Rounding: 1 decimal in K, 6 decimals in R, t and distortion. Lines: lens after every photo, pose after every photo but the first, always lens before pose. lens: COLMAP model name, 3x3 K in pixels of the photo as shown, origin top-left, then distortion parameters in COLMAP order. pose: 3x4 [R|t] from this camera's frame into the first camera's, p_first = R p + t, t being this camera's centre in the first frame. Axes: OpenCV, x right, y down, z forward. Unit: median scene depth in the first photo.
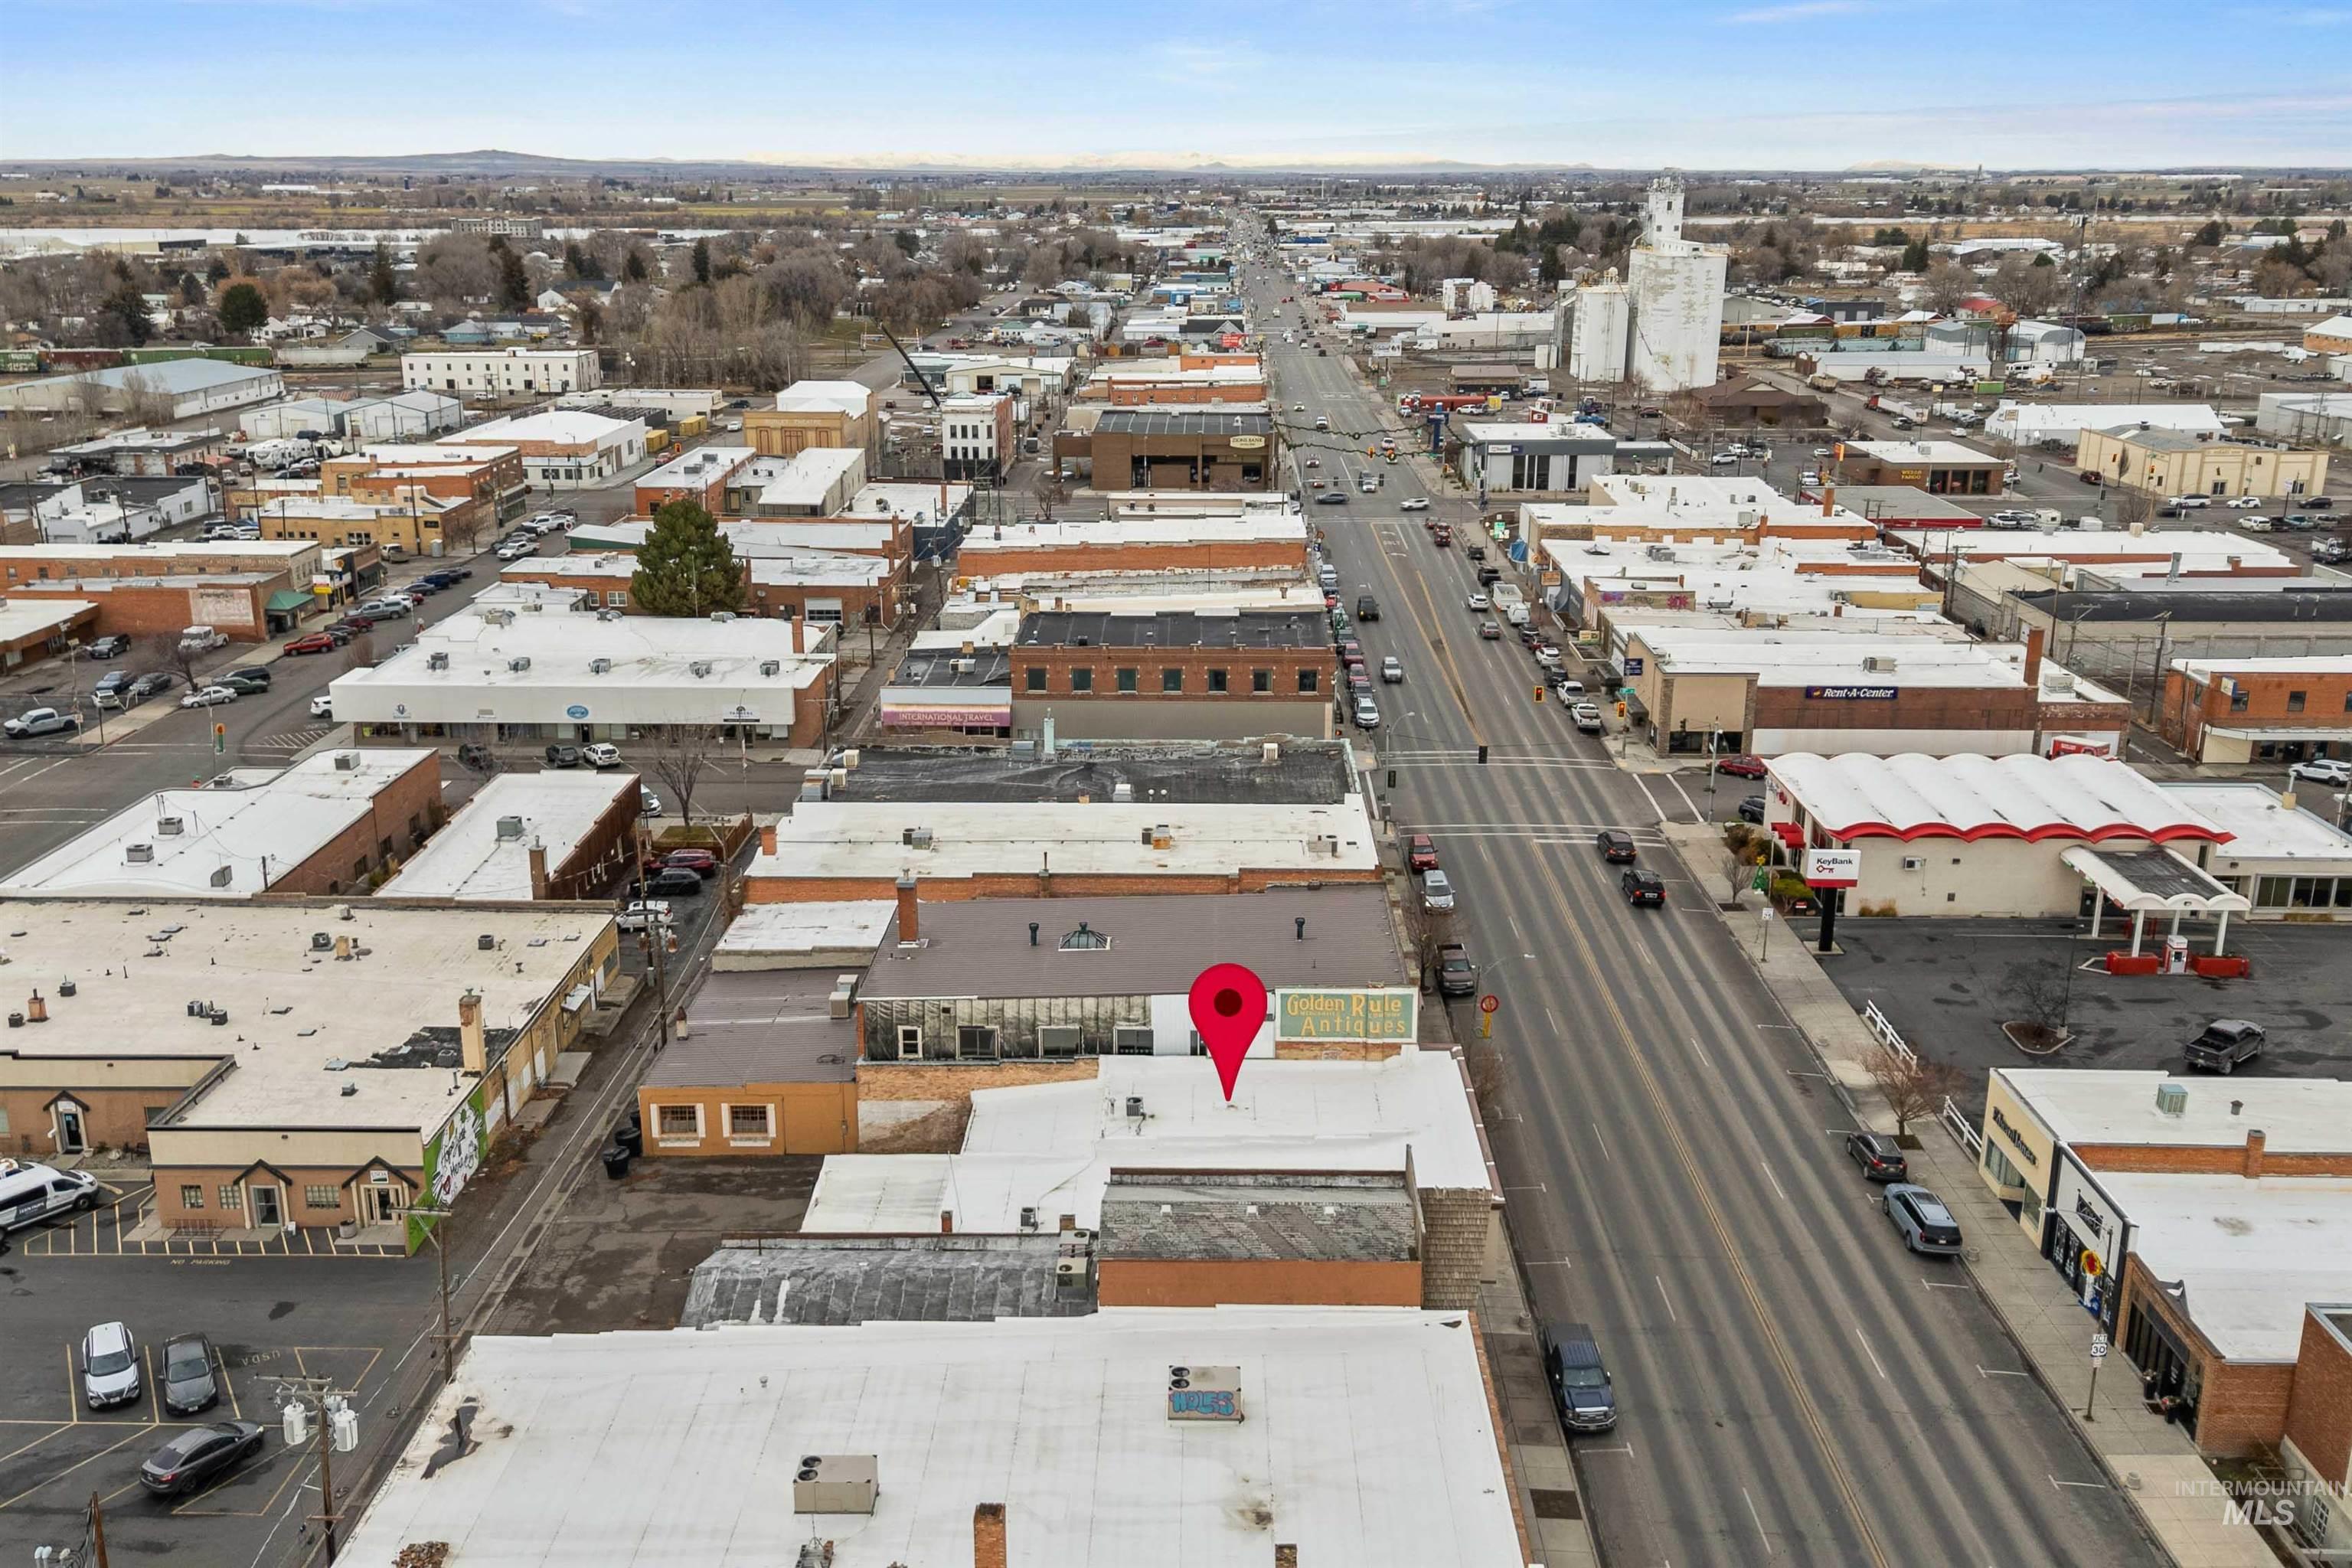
lens RADIAL K [[2087.8, 0, 1173.0], [0, 2087.8, 738.4], [0, 0, 1]] dist [0.113659, -0.168462]
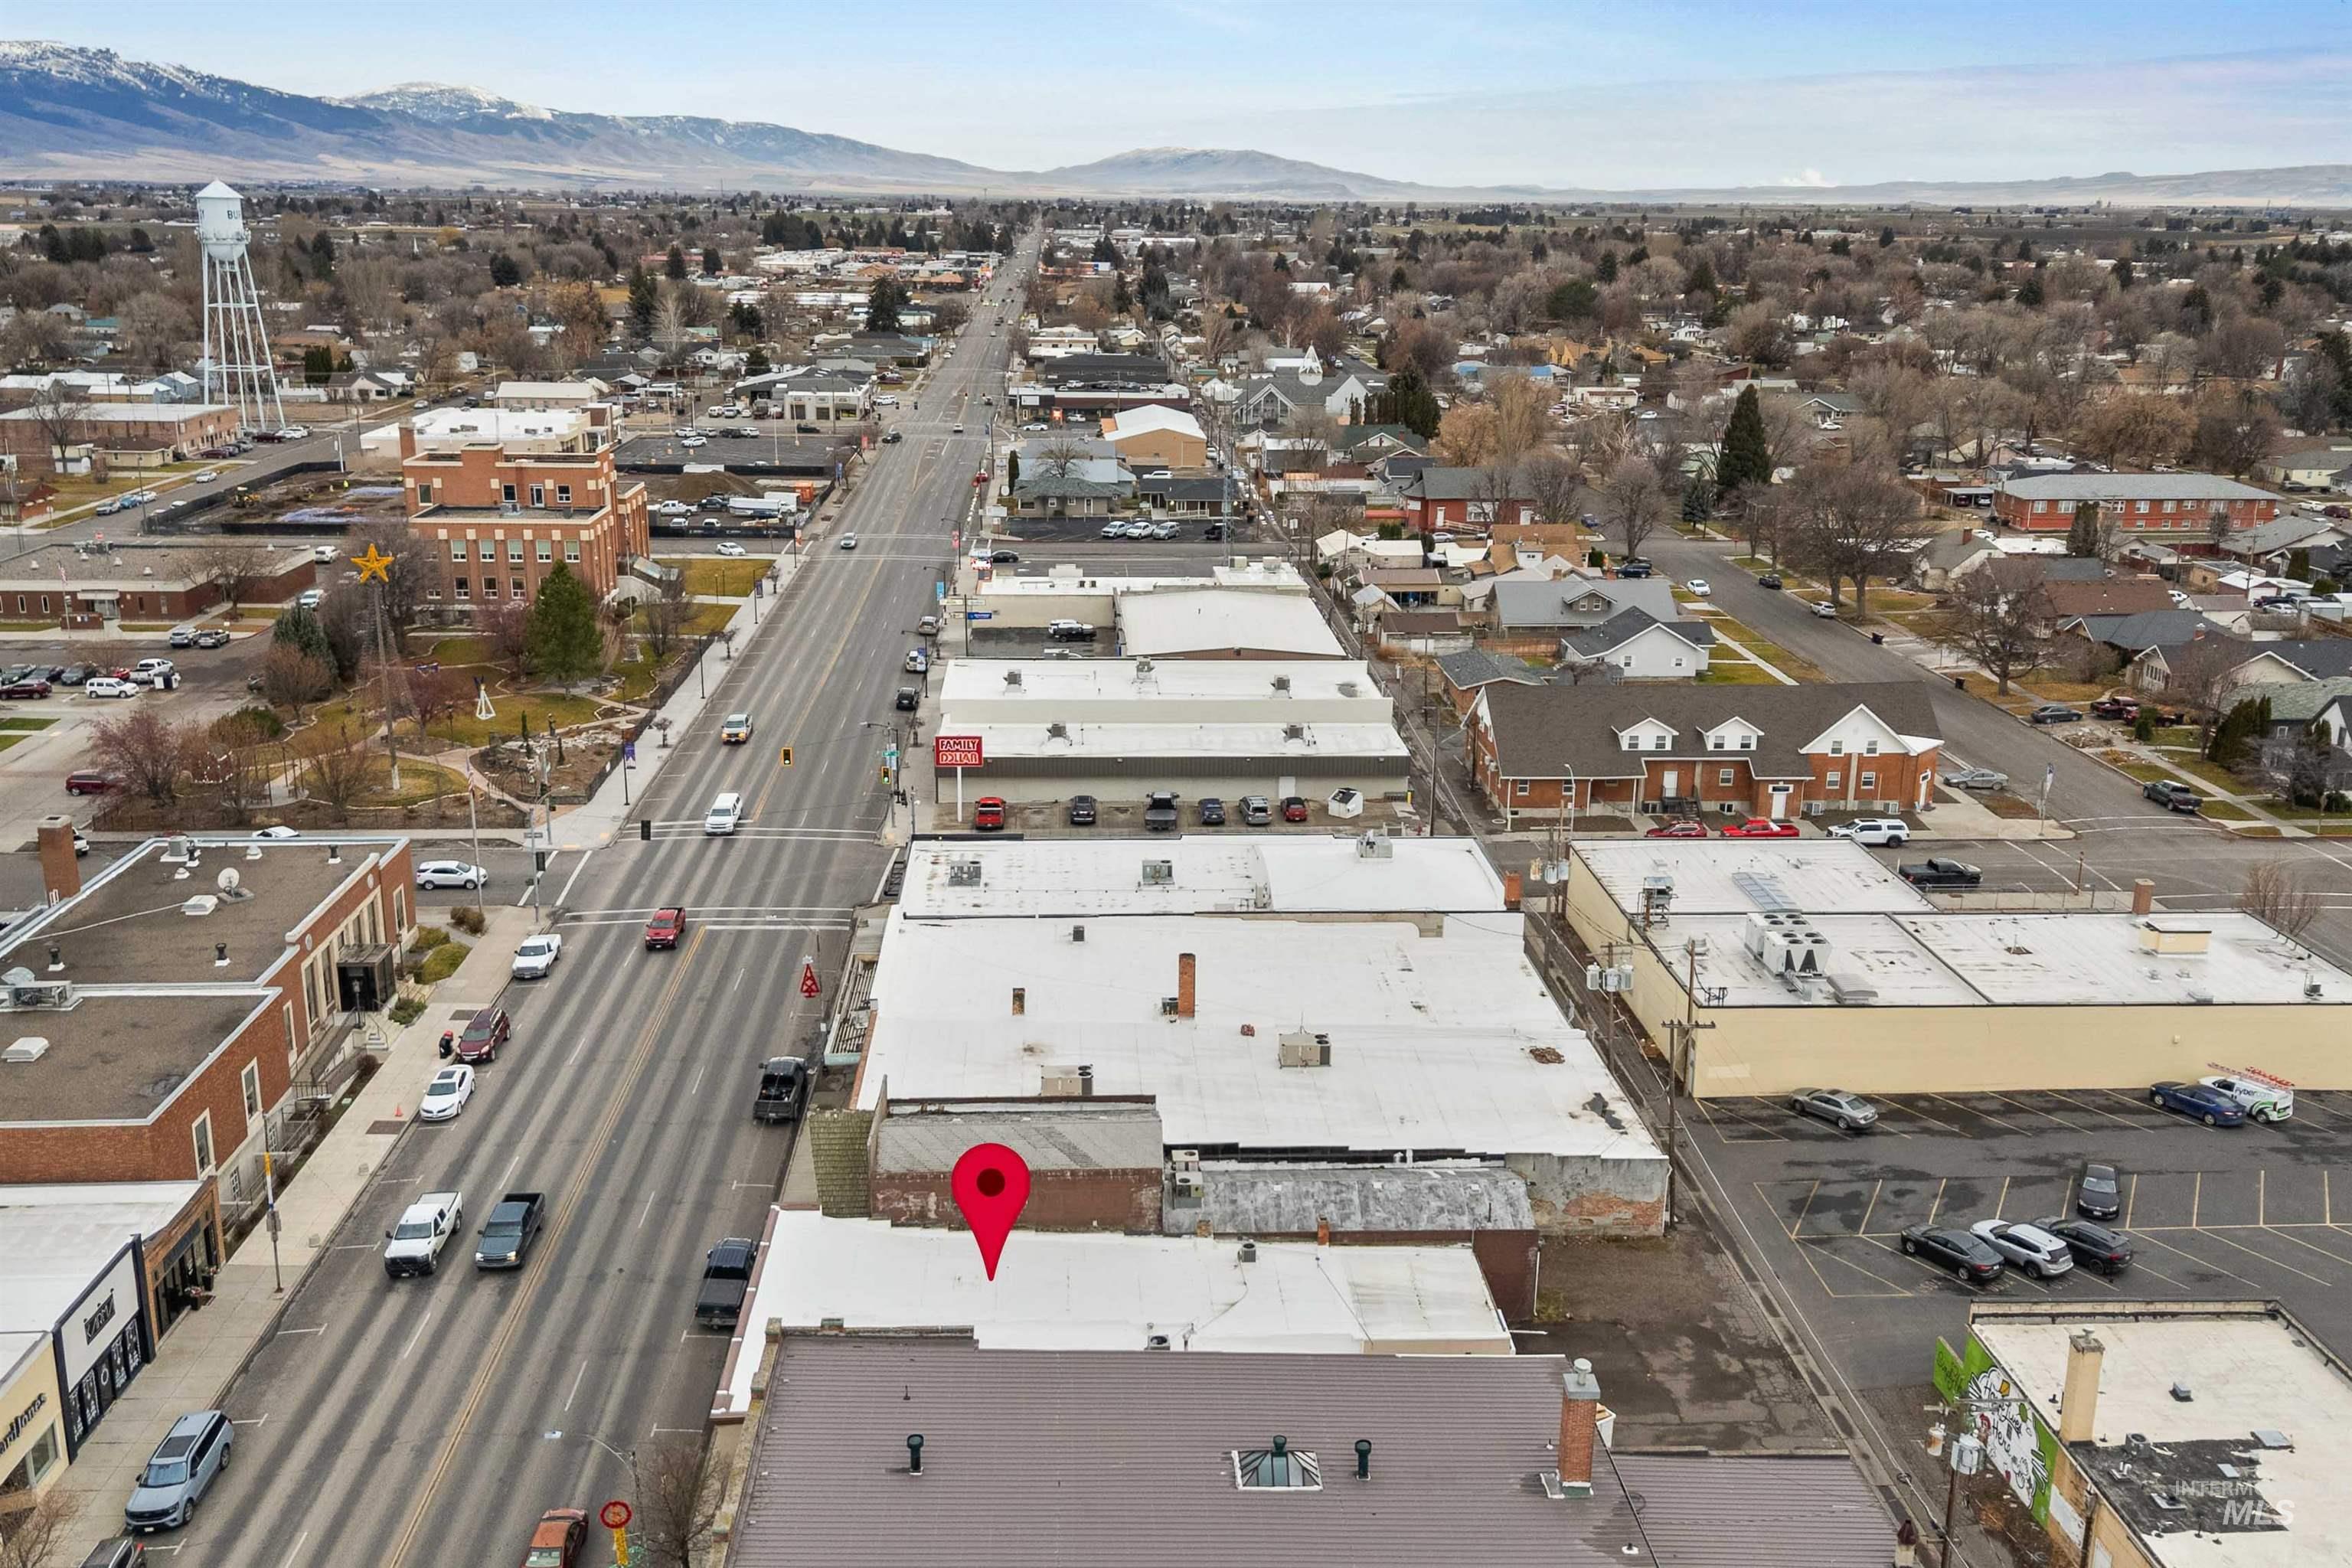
lens RADIAL K [[2033.0, 0, 1176.0], [0, 2033.0, 784.0], [0, 0, 1]] dist [0.089958, -0.127032]
pose [[-0.996809, 0.008184, -0.079405, 0.034631], [-0.034153, 0.855361, 0.516905, -0.395928], [0.072151, 0.517967, -0.852352, 1.479041]]
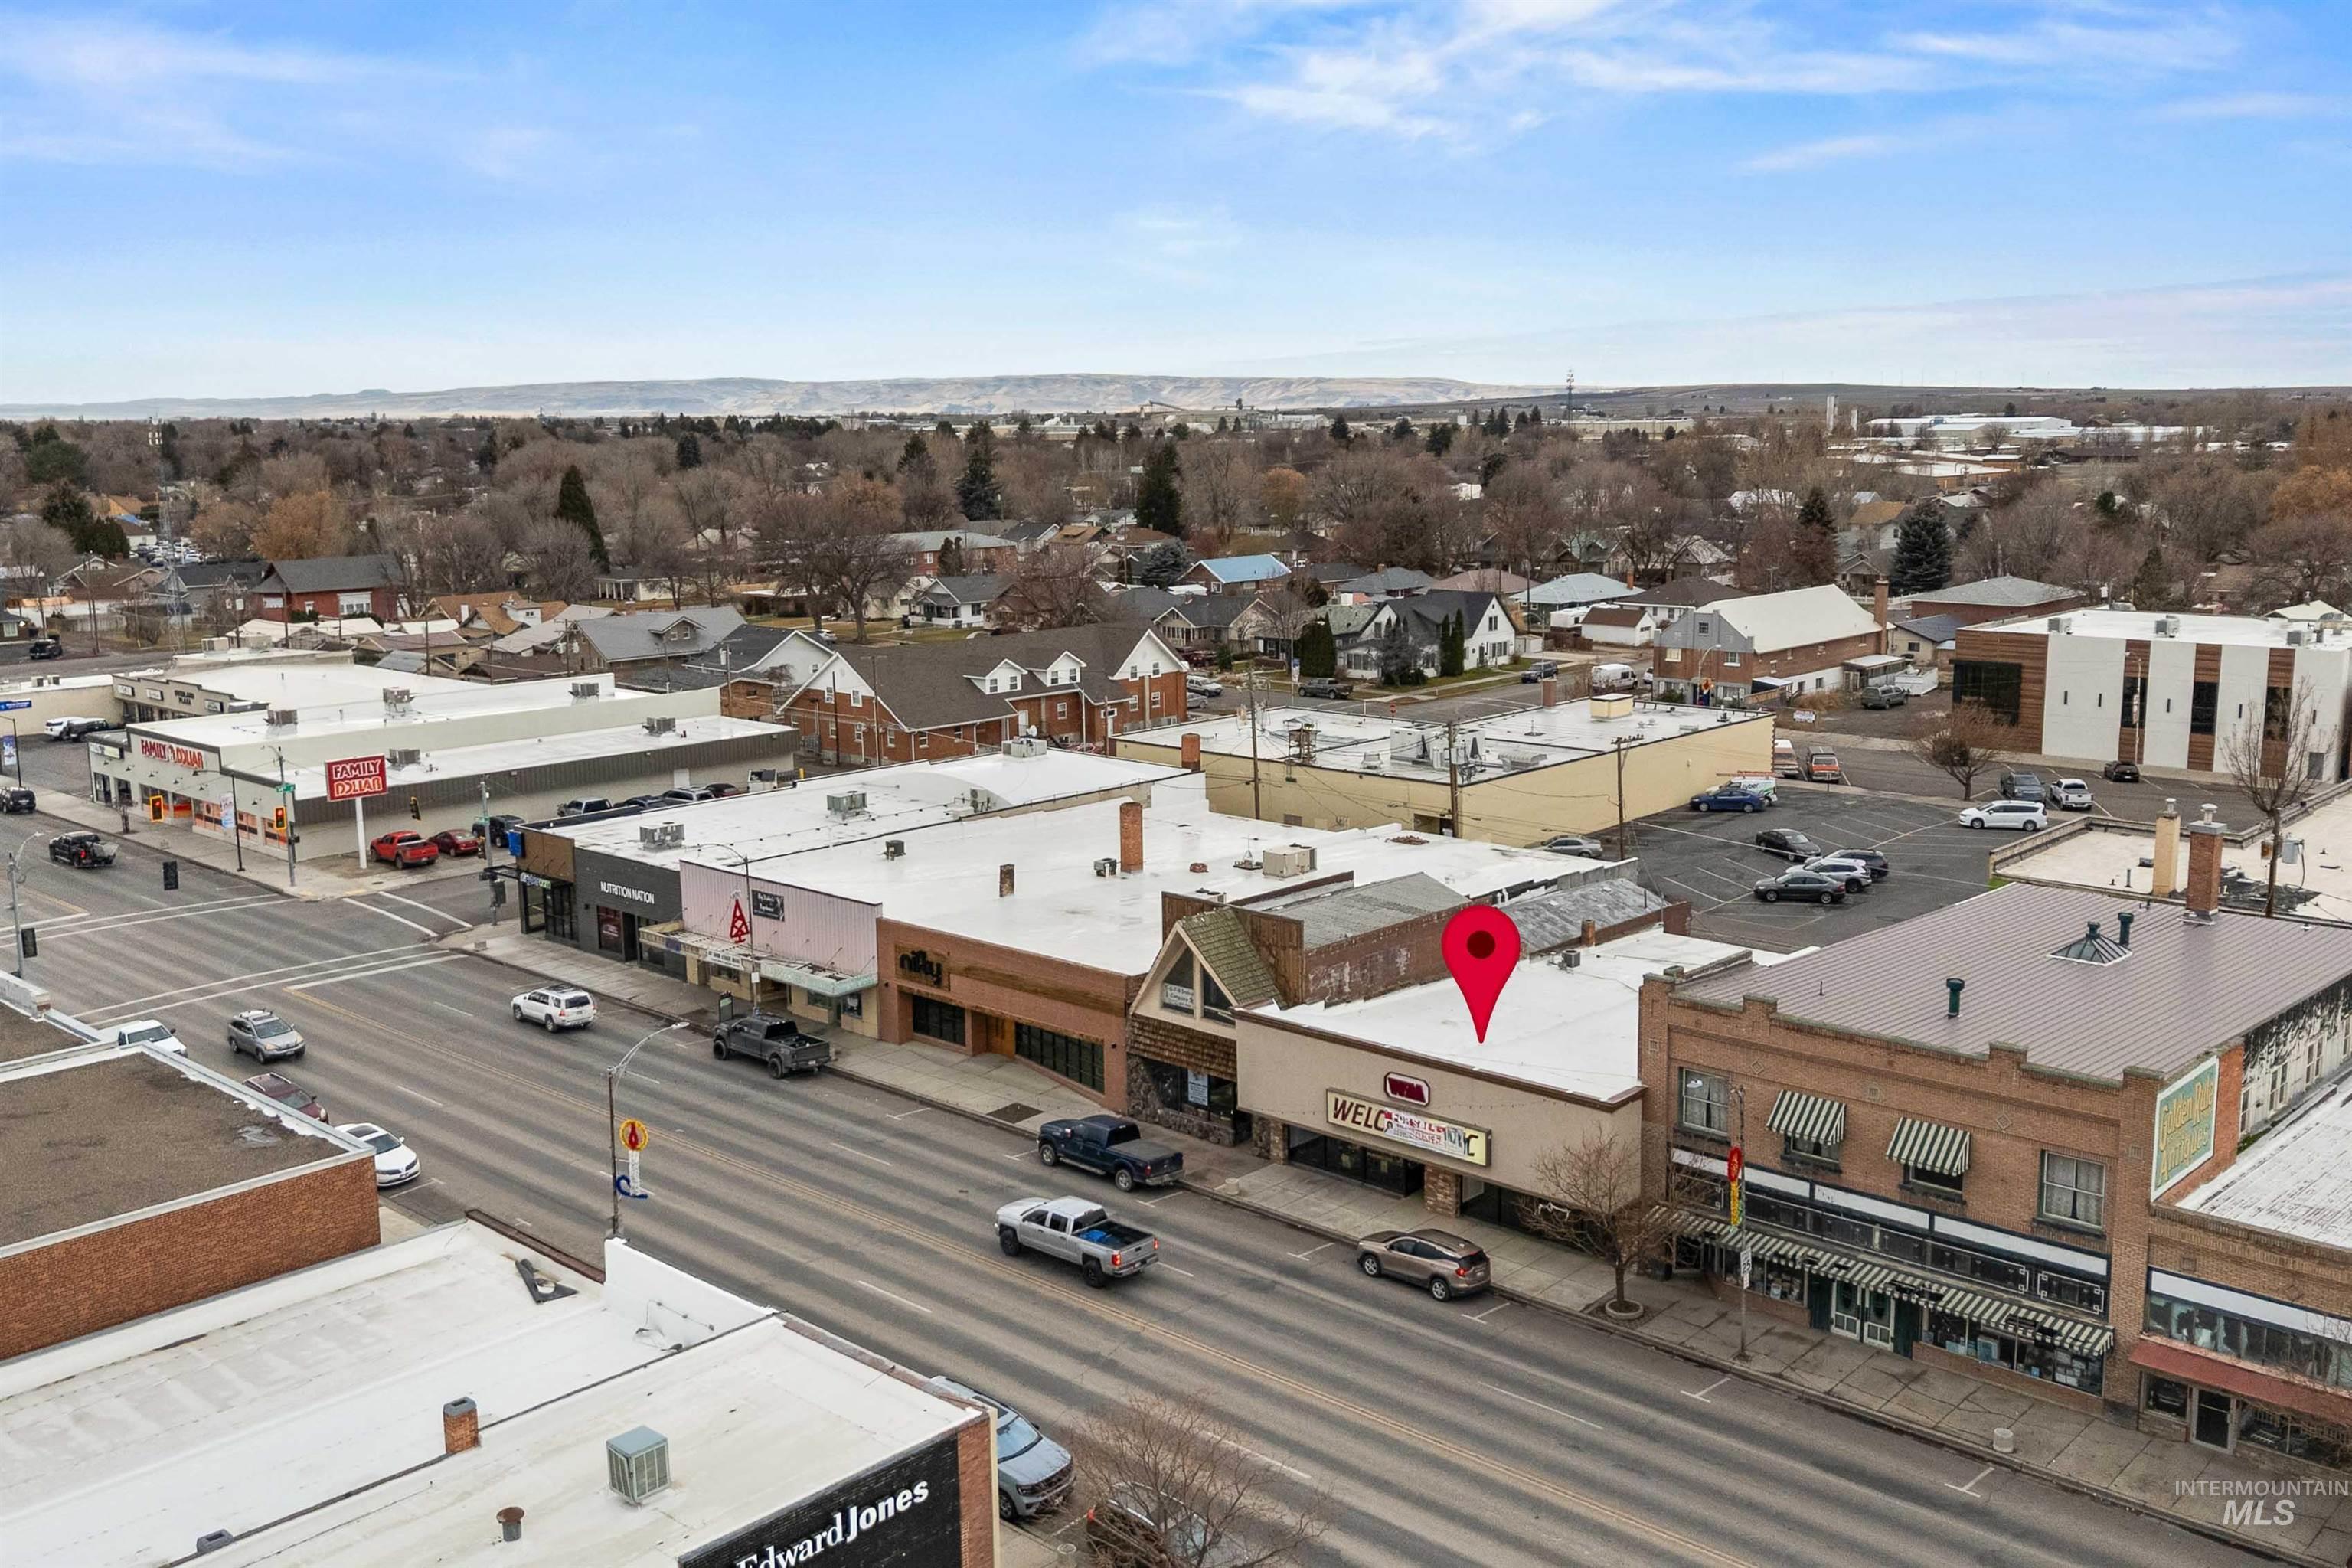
lens RADIAL K [[2059.0, 0, 1164.3], [0, 2059.0, 778.6], [0, 0, 1]] dist [0.097329, -0.140980]
pose [[-0.672516, 0.136040, -0.727472, 0.665087], [-0.185051, 0.920827, 0.343269, -0.132730], [0.716574, 0.365473, -0.594097, 1.229507]]
